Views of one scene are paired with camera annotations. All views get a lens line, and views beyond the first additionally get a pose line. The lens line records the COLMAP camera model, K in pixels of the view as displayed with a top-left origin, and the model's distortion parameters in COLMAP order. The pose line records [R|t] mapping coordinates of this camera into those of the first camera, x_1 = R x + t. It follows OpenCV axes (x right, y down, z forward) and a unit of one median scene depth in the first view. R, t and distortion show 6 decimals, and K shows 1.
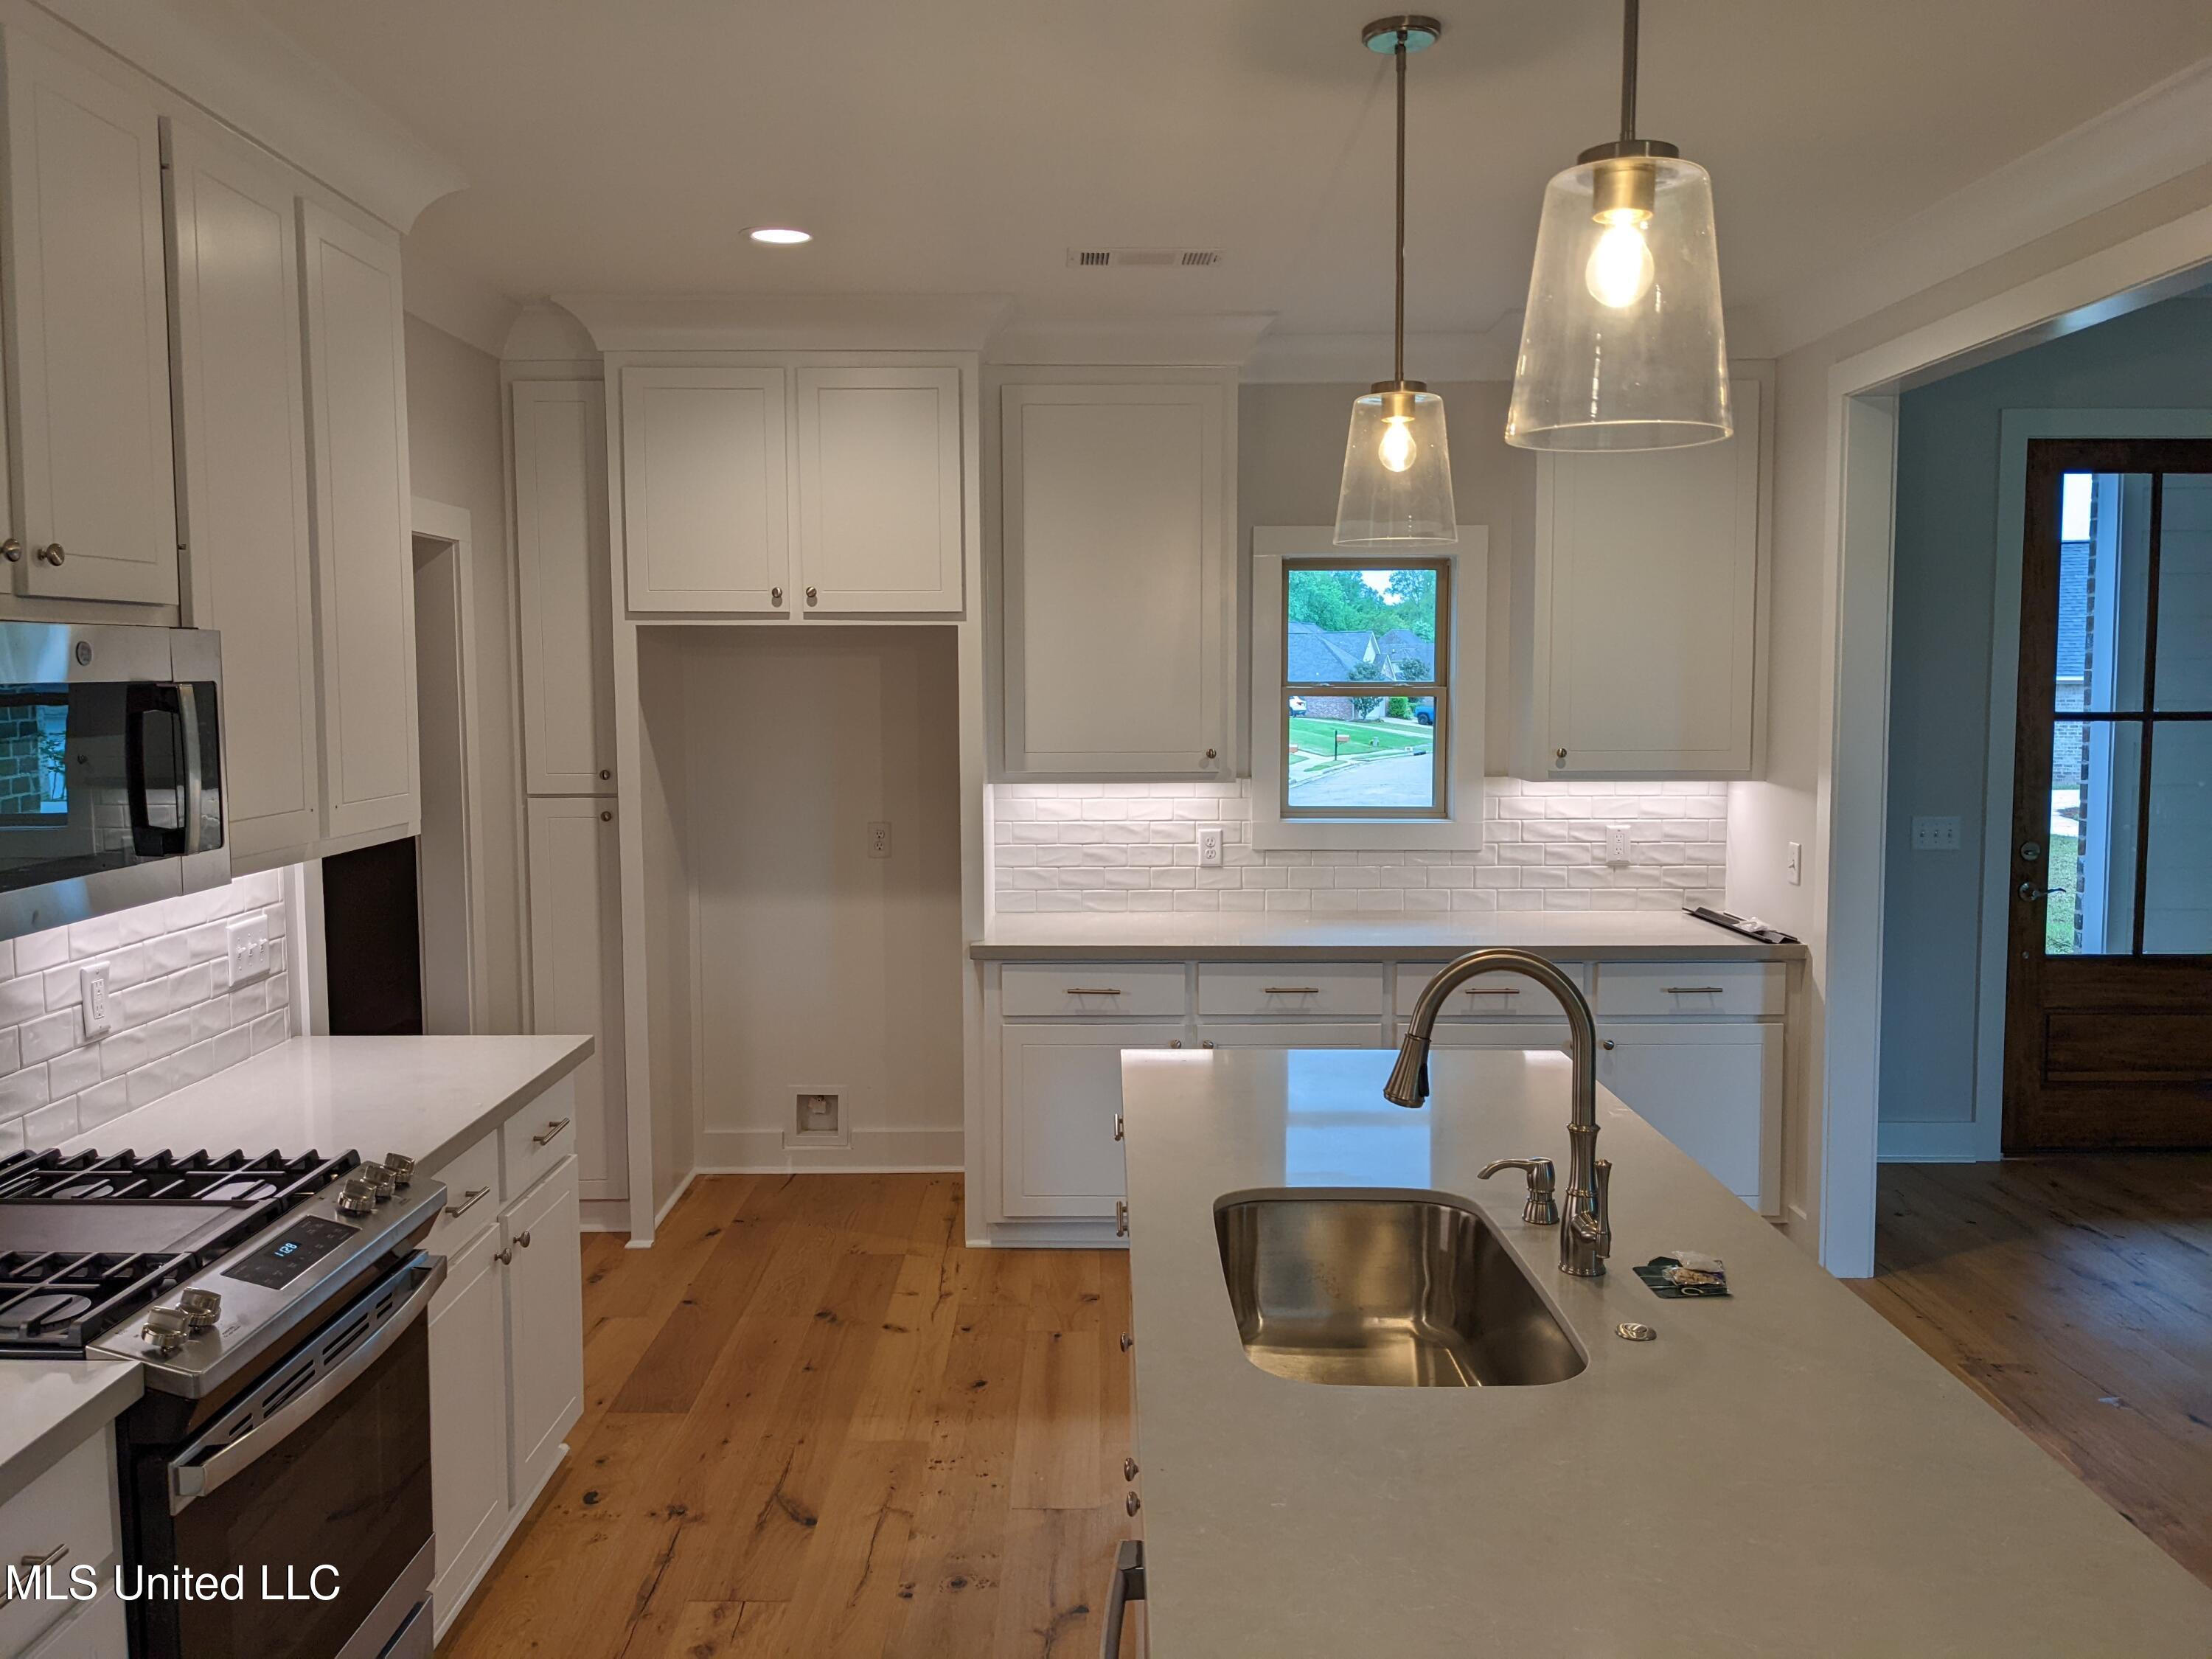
lens RADIAL K [[1728.6, 0, 1102.2], [0, 1728.6, 812.4], [0, 0, 1]] dist [0.043475, -0.077835]
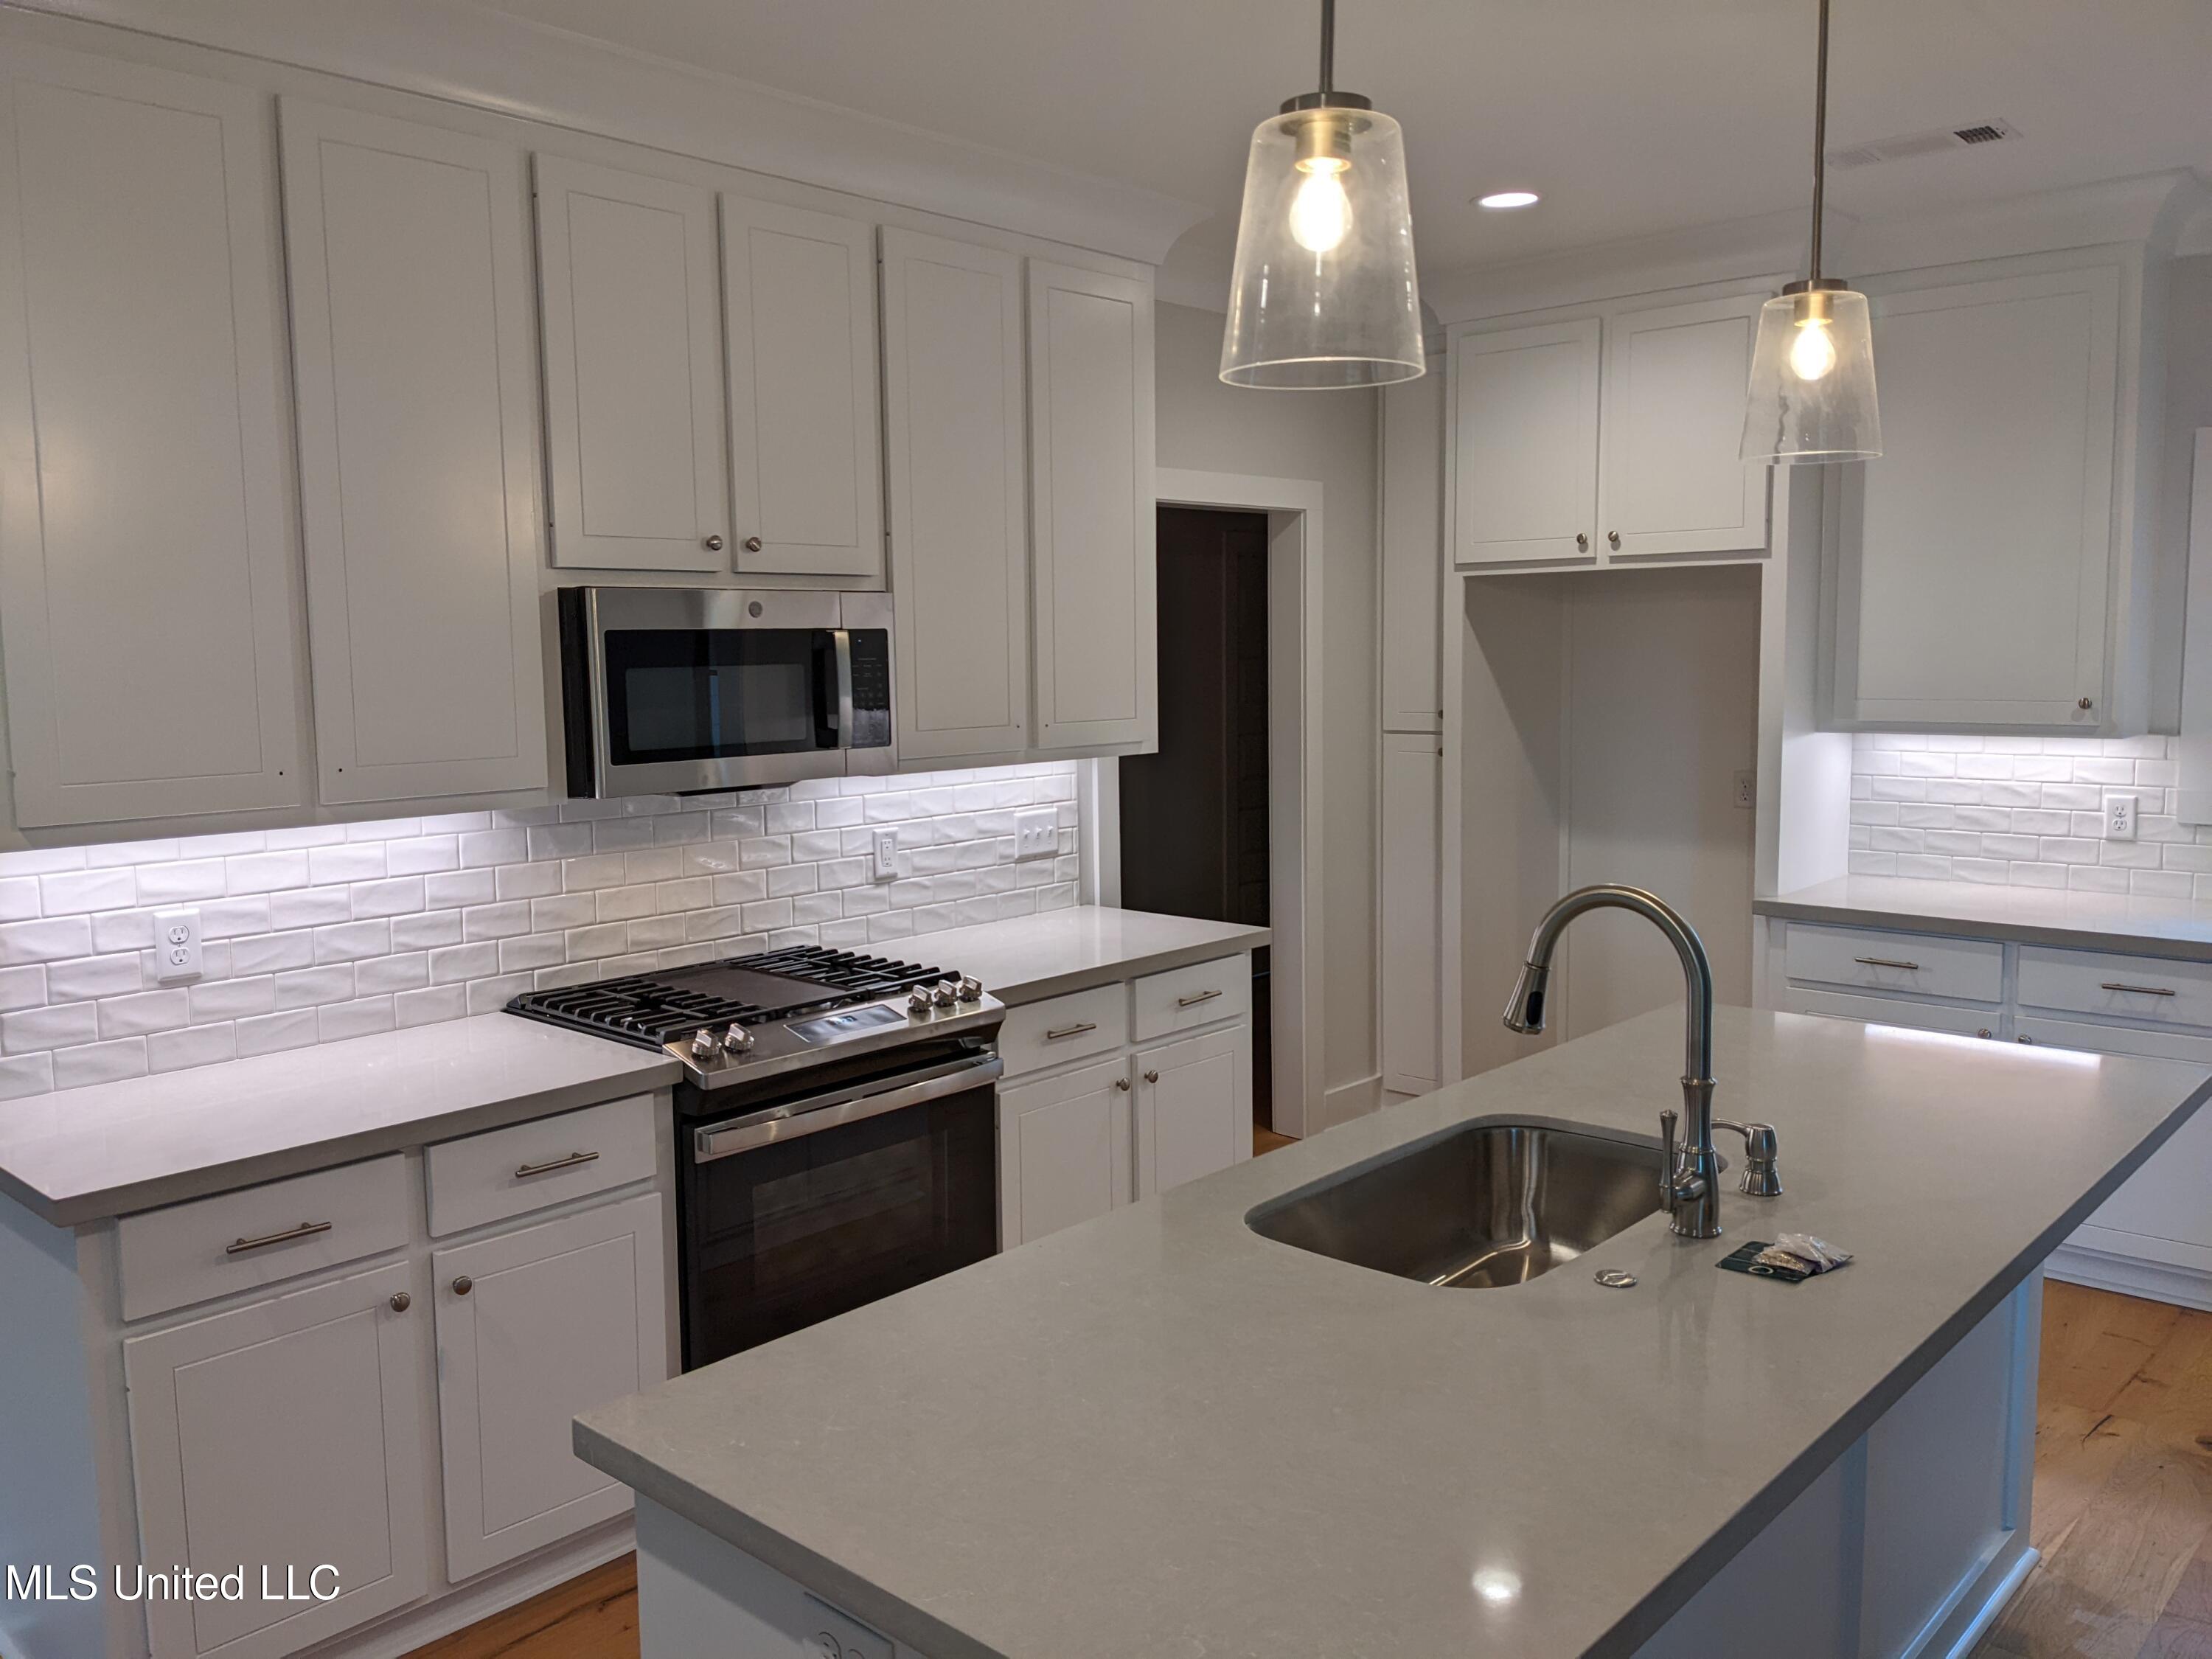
lens RADIAL K [[1728.6, 0, 1060.5], [0, 1728.6, 844.0], [0, 0, 1]] dist [0.043475, -0.077835]
pose [[0.725980, 0.072029, -0.683934, 0.304882], [-0.042538, 0.997299, 0.059879, 0.005191], [0.686399, -0.014378, 0.727083, 0.036602]]
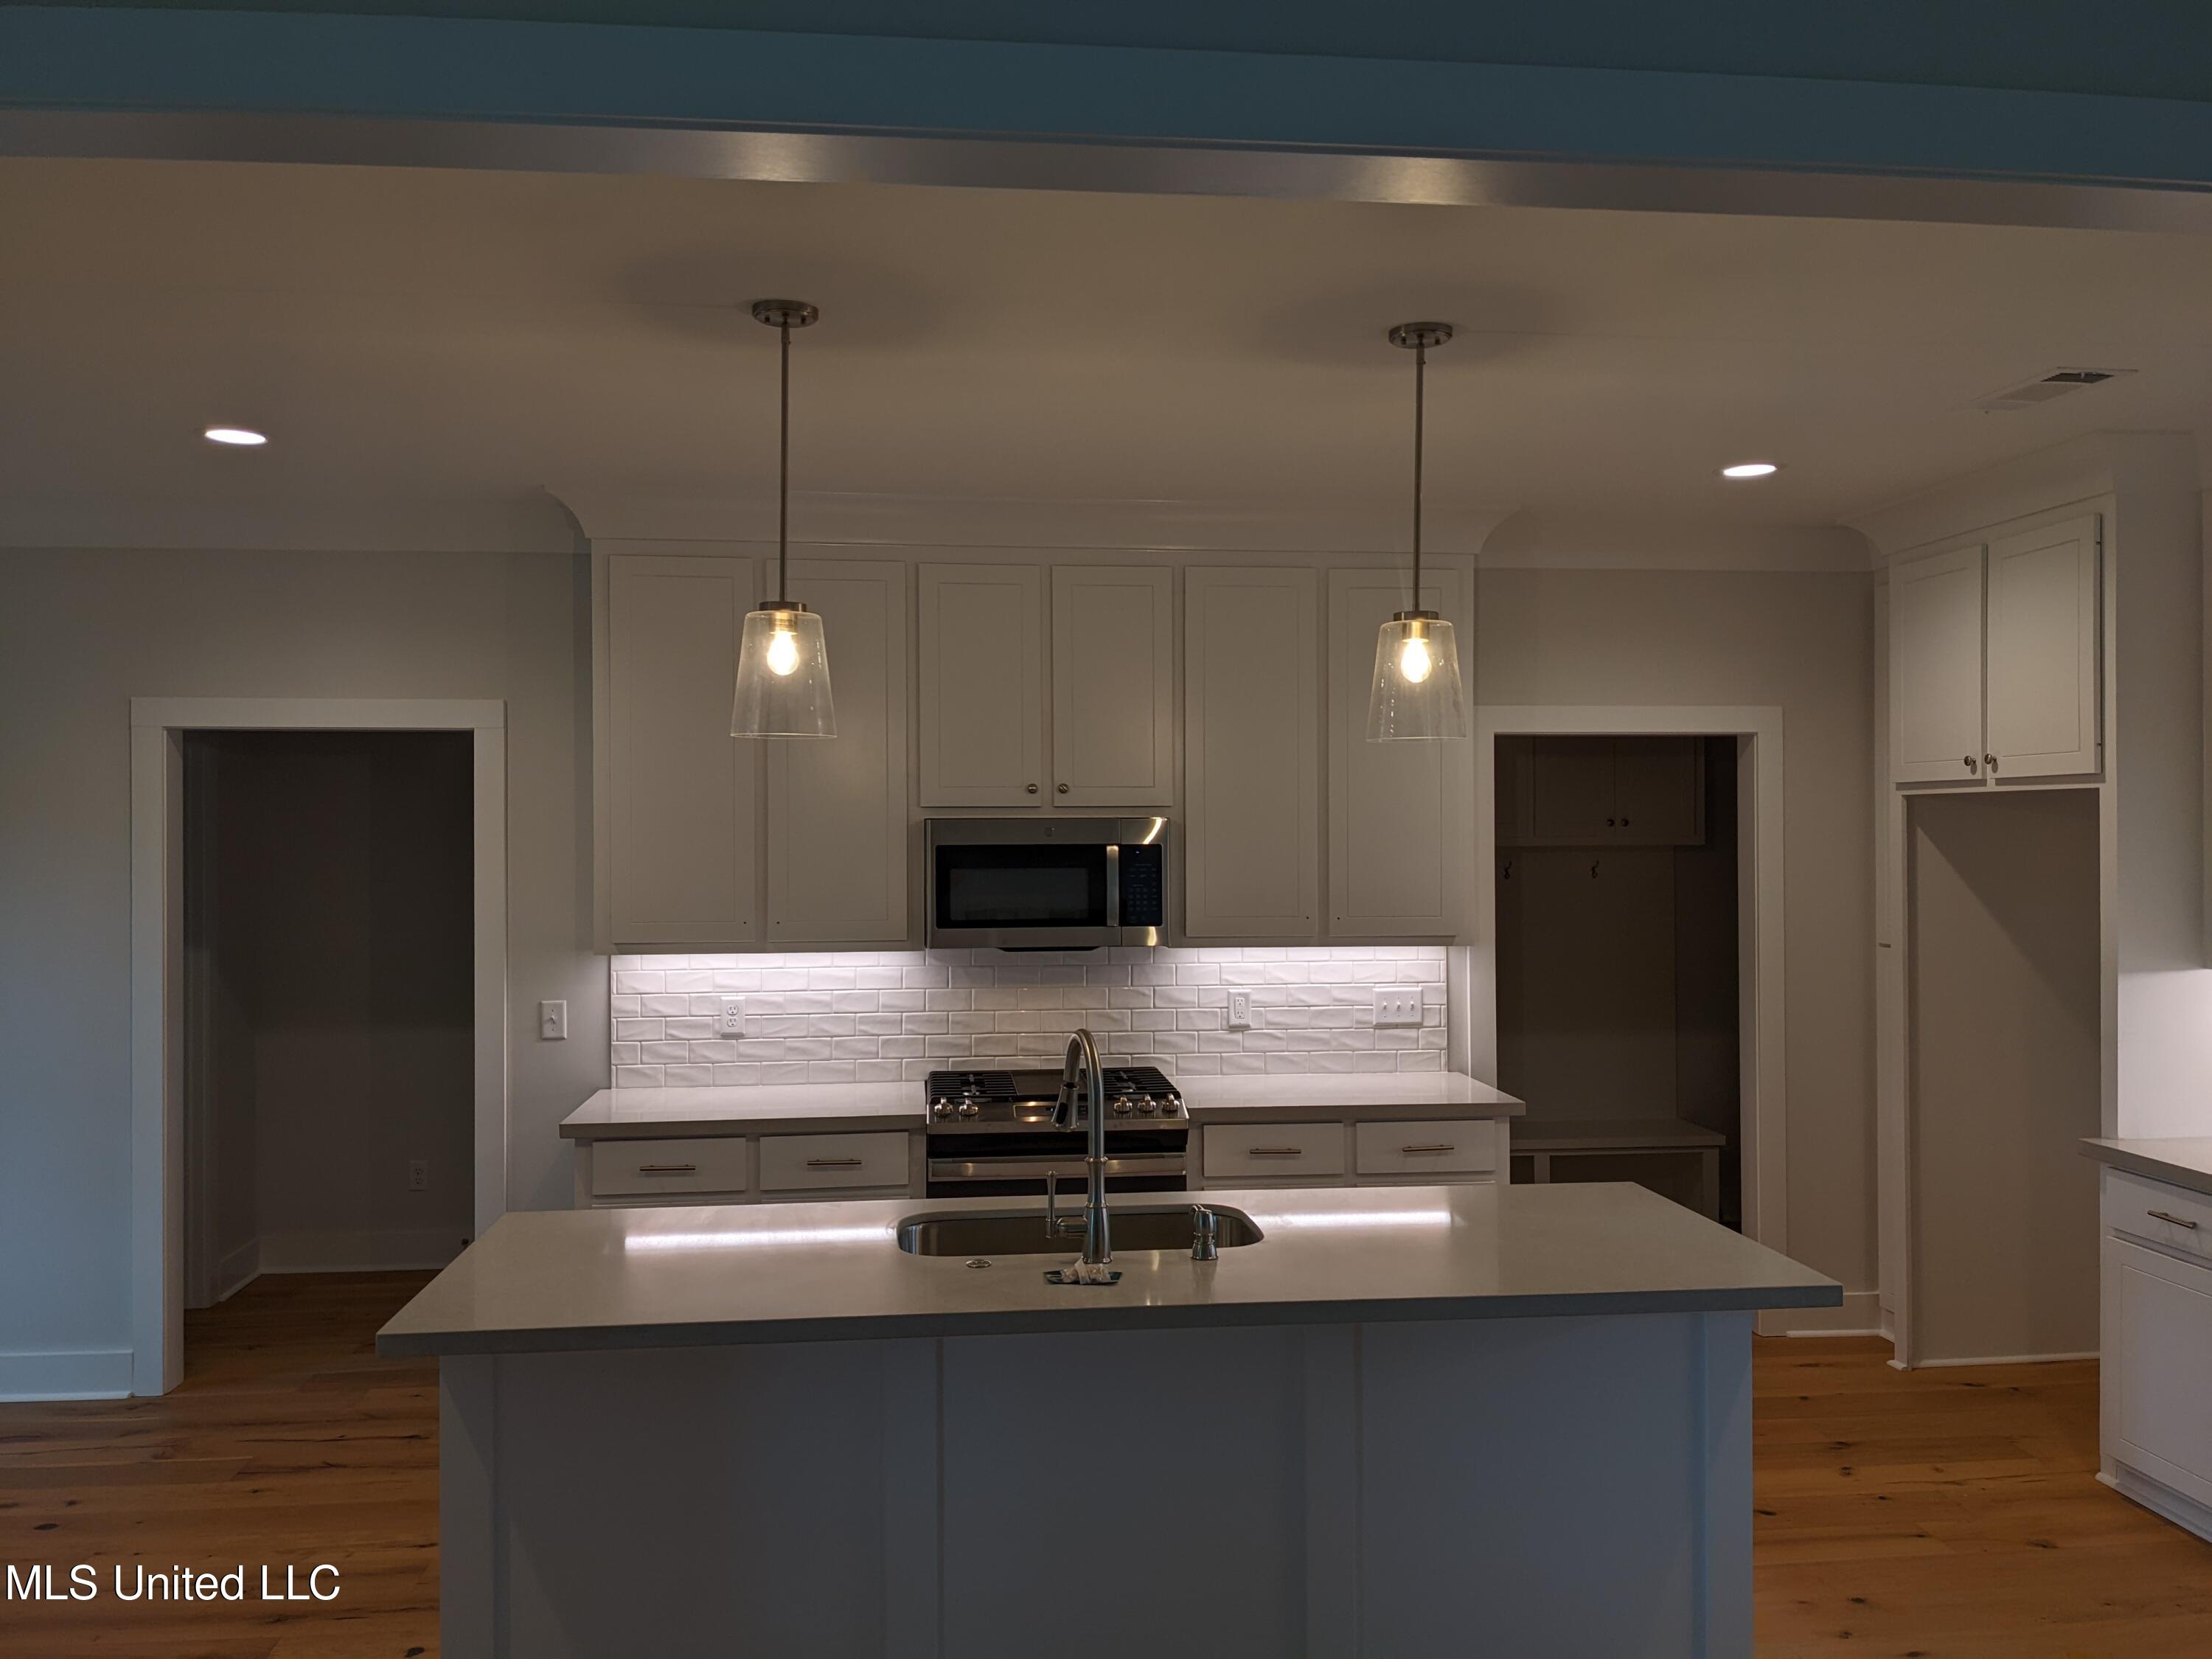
lens RADIAL K [[1728.6, 0, 1083.6], [0, 1728.6, 825.3], [0, 0, 1]] dist [0.043475, -0.077835]
pose [[0.102215, 0.000047, -0.994762, 0.787799], [-0.078133, 0.996911, -0.007982, -0.039195], [0.991689, 0.078540, 0.101903, 0.375772]]
